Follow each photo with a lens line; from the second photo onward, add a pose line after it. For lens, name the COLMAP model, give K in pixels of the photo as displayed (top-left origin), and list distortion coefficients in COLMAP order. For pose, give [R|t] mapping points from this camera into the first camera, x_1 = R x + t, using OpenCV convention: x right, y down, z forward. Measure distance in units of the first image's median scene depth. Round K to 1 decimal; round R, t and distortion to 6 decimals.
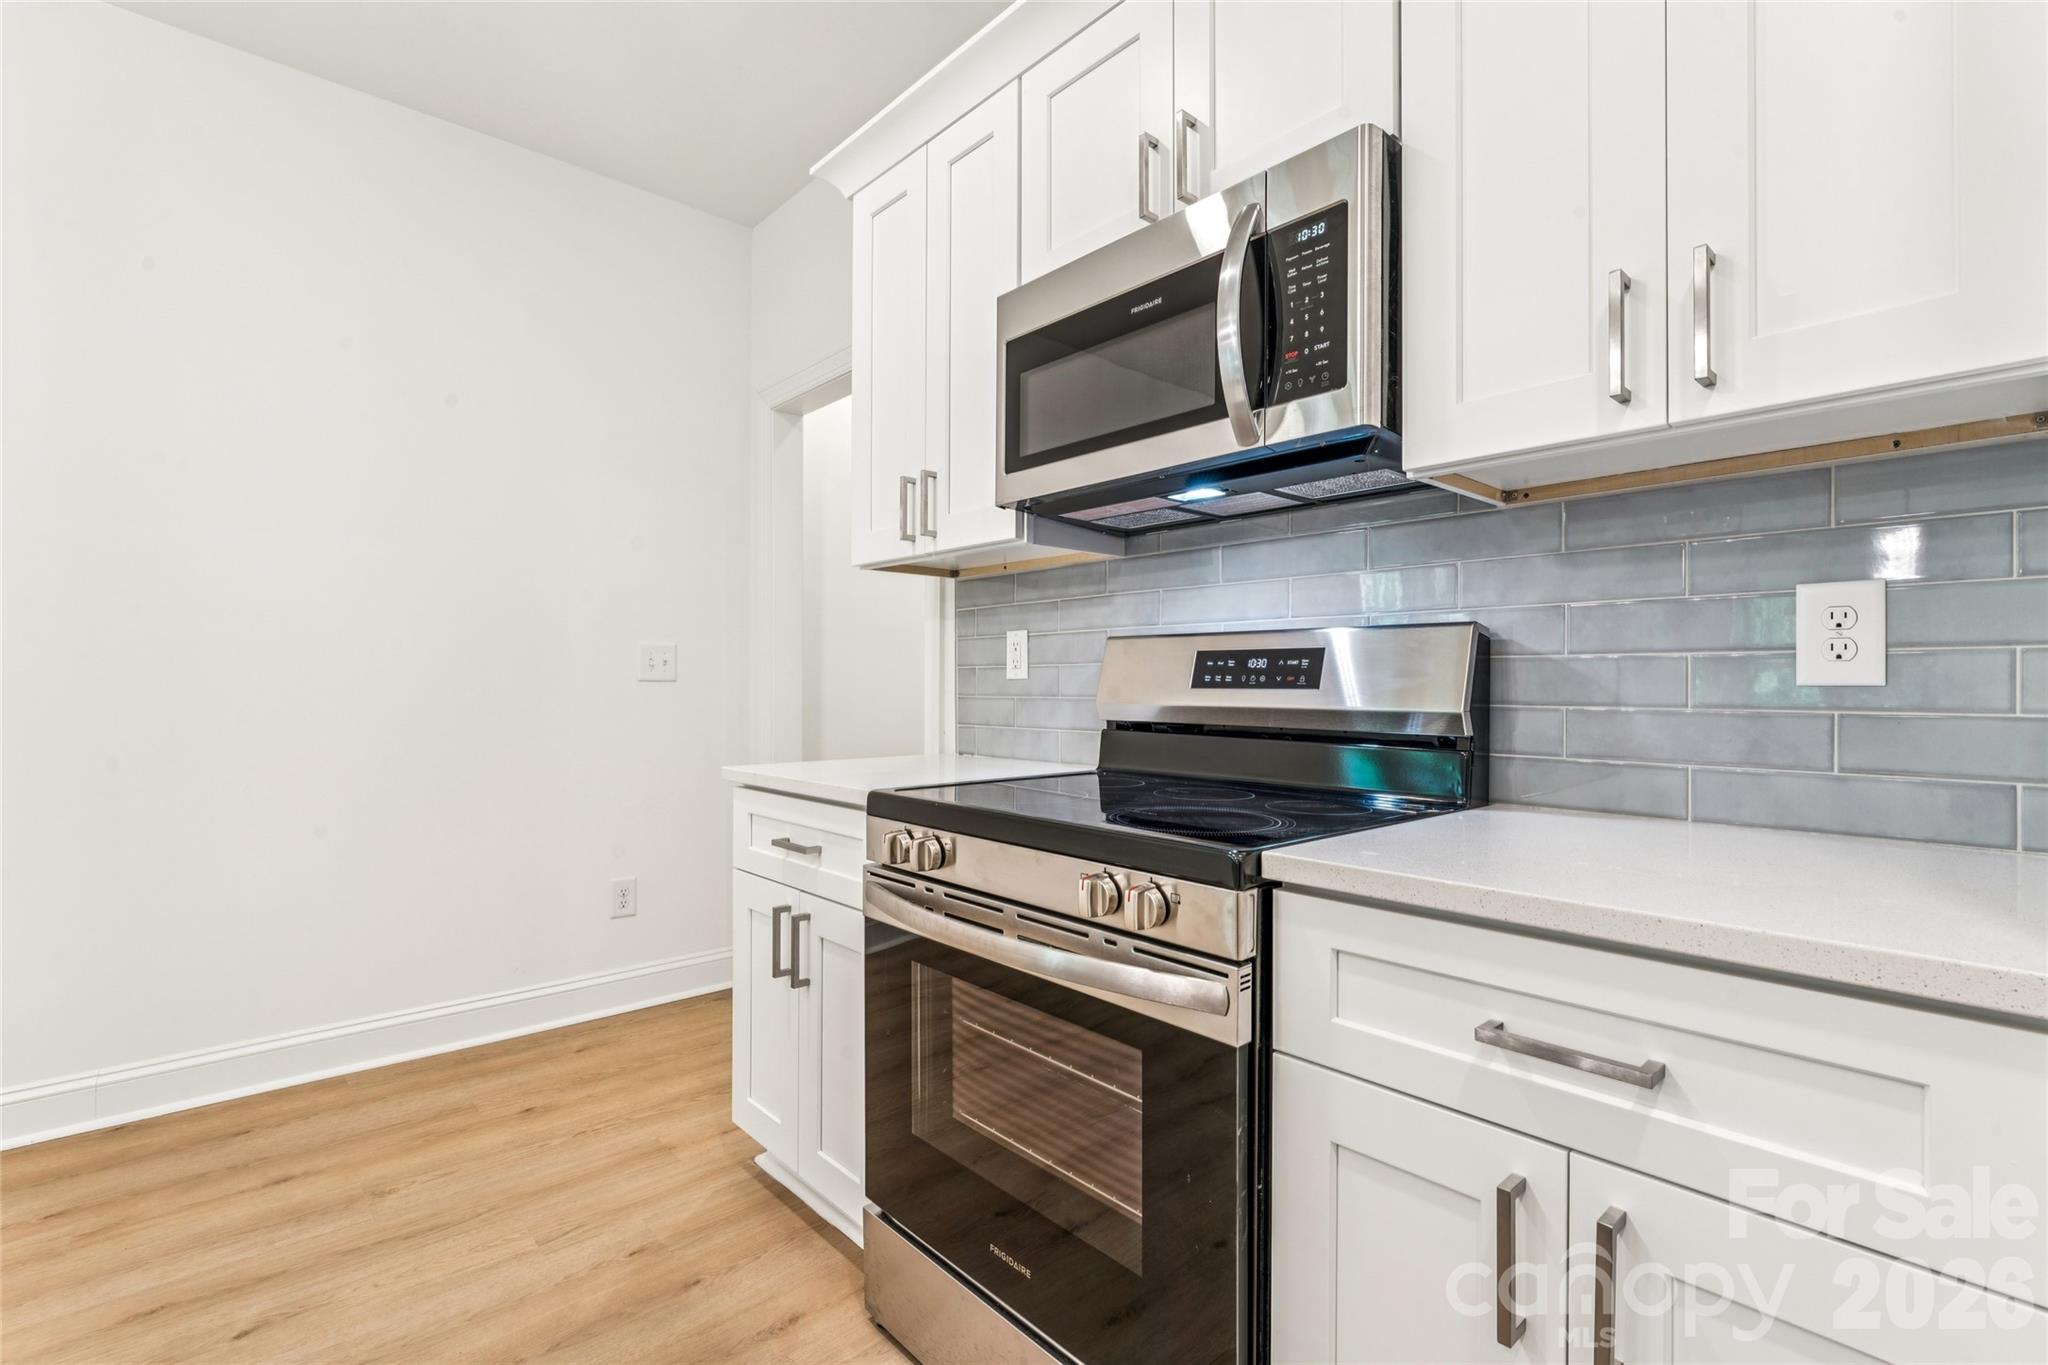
lens RADIAL K [[946.5, 0, 1022.4], [0, 946.5, 678.2], [0, 0, 1]] dist [0.003694, 0.000995]
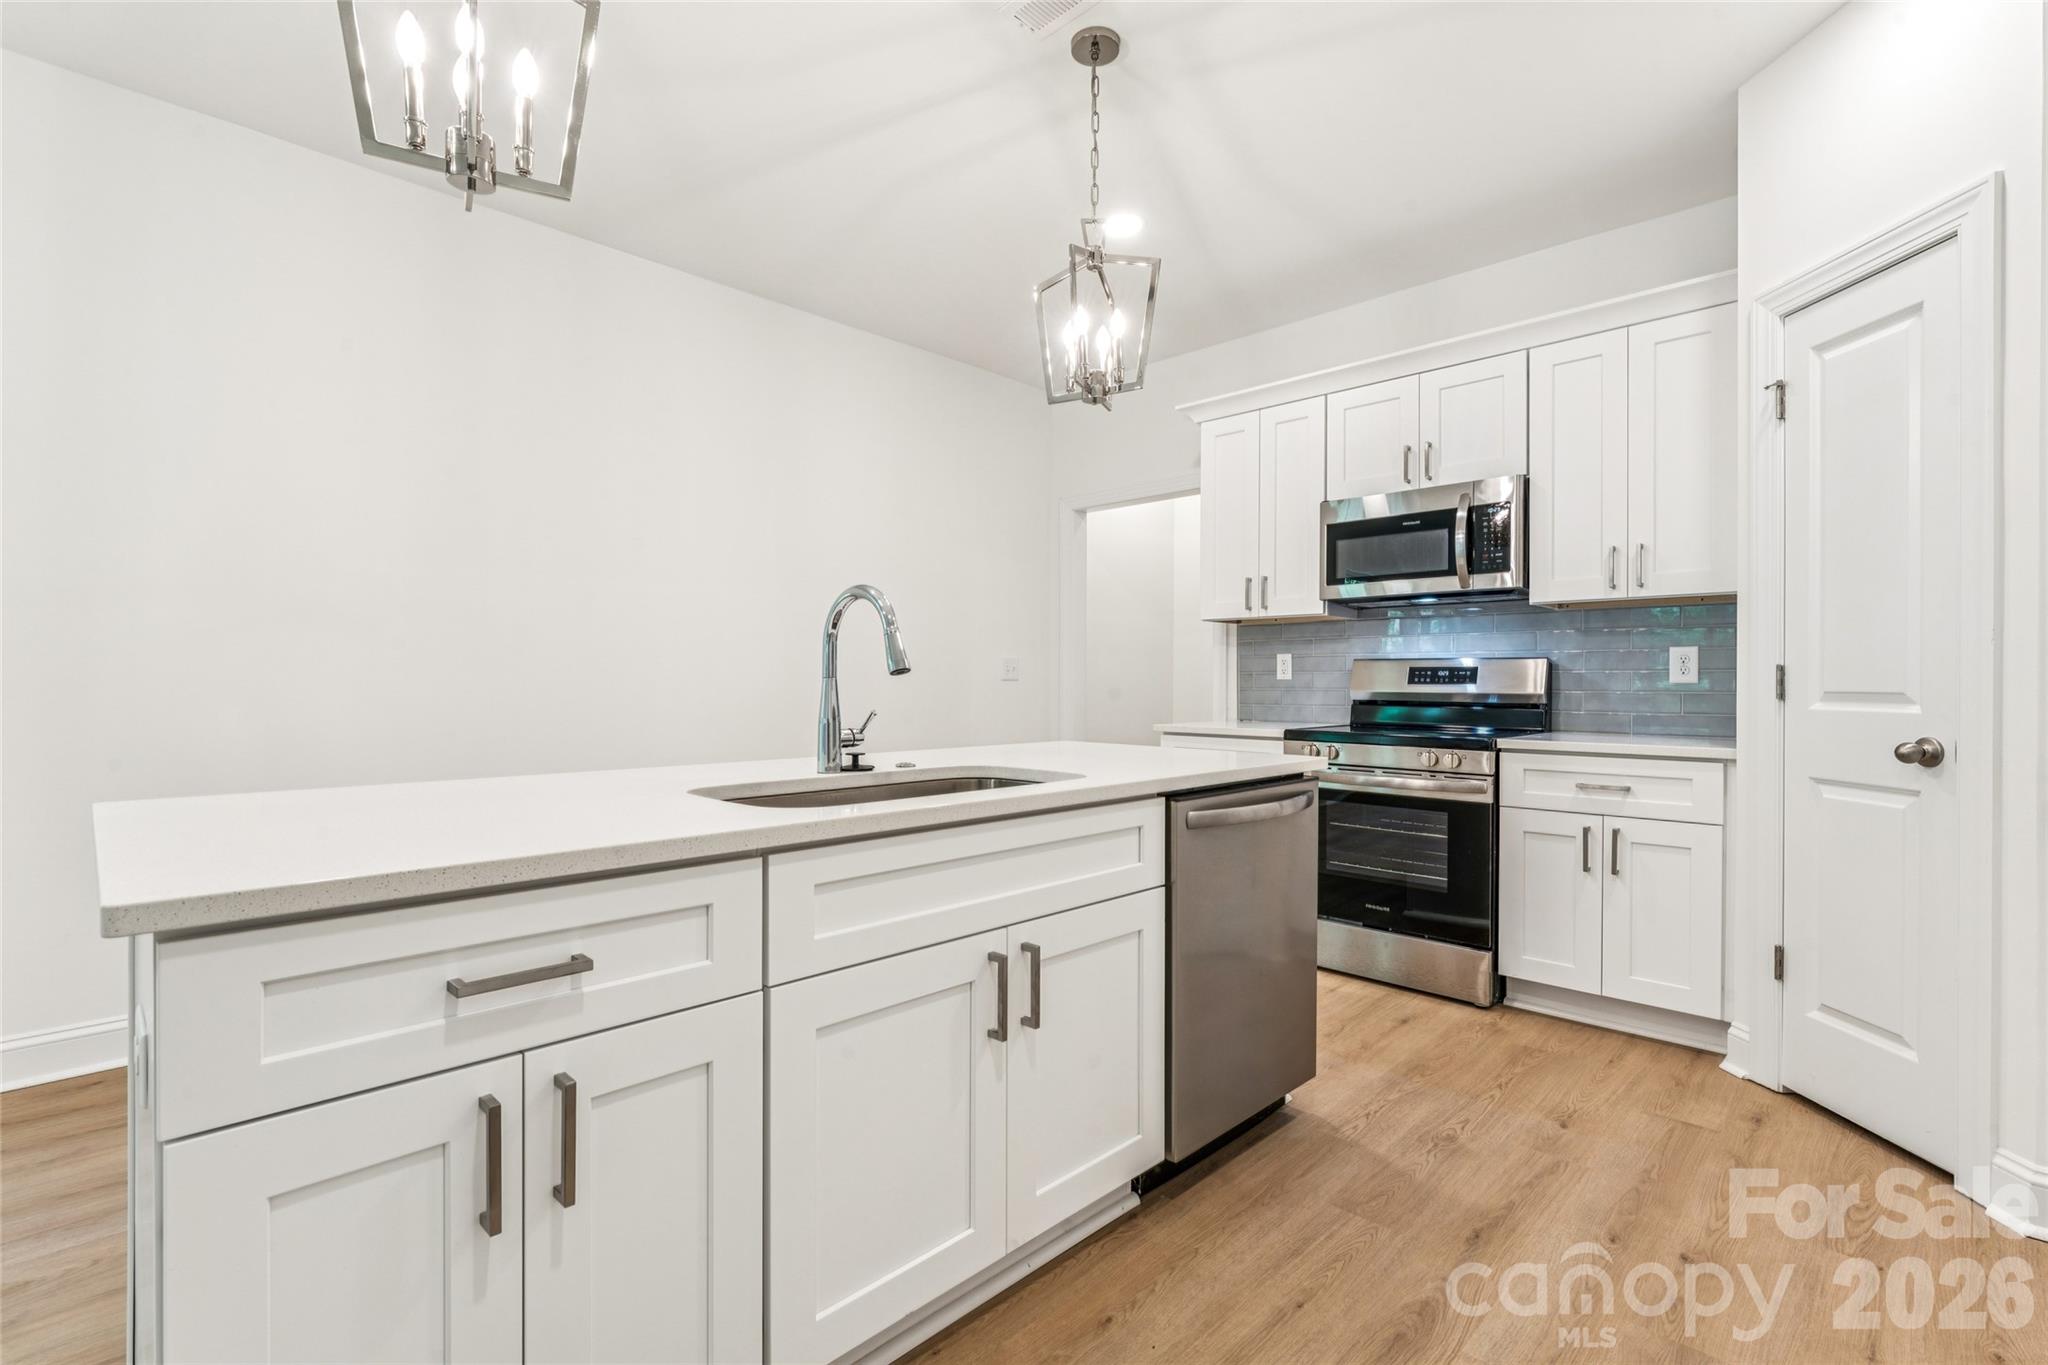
lens RADIAL K [[946.5, 0, 1021.5], [0, 946.5, 679.2], [0, 0, 1]] dist [0.003694, 0.000995]
pose [[0.997571, 0.003686, 0.069566, -1.042279], [-0.003919, 0.999987, 0.003216, -0.005446], [-0.069553, -0.003481, 0.997572, -1.346673]]
